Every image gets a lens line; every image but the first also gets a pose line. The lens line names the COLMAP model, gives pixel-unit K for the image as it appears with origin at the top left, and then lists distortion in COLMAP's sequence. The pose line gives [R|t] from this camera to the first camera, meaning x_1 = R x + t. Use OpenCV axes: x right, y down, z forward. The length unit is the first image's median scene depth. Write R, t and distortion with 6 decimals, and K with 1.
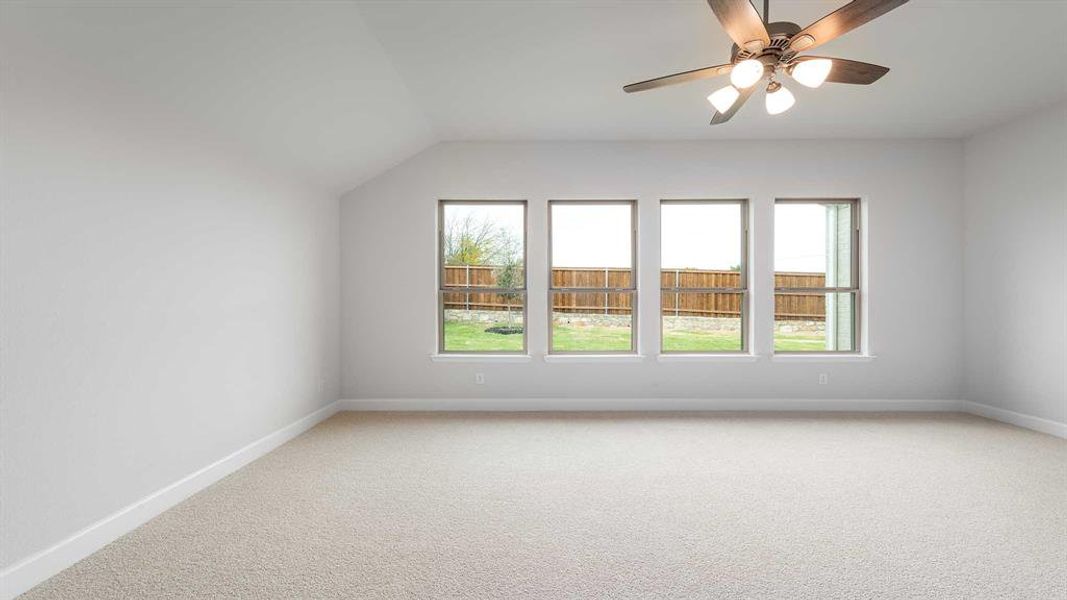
lens RADIAL K [[420.1, 0, 533.5], [0, 420.1, 304.7], [0, 0, 1]] dist [-0.000944, -0.000160]
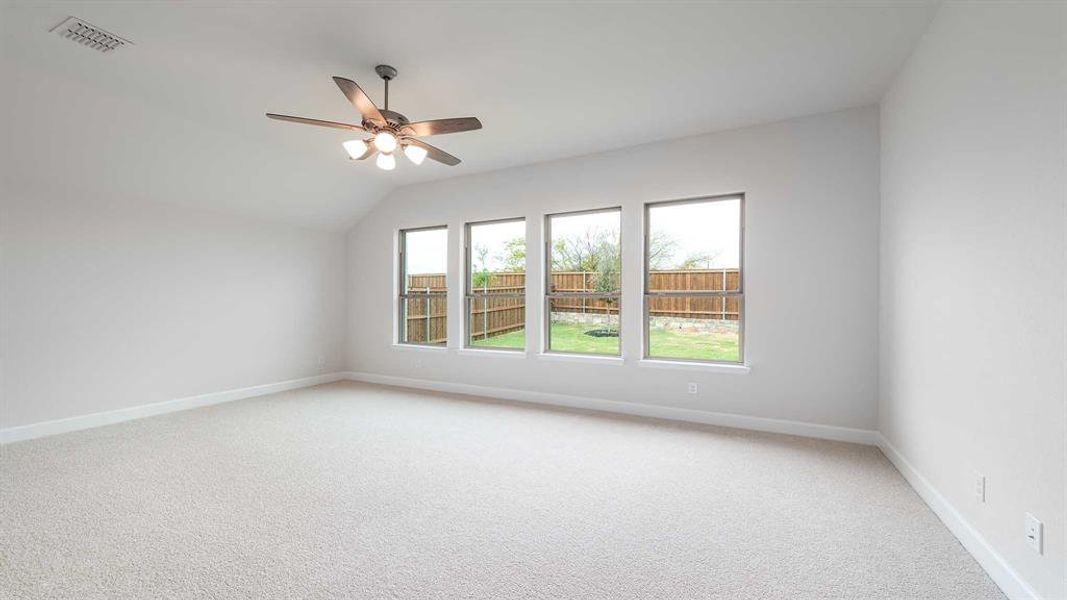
lens RADIAL K [[422.4, 0, 536.4], [0, 422.4, 300.3], [0, 0, 1]] dist [0.004840, -0.000463]
pose [[0.889753, -0.001429, -0.456440, 0.258312], [-0.007811, 0.999801, -0.018356, 0.000054], [0.456376, 0.019897, 0.889565, -0.002890]]
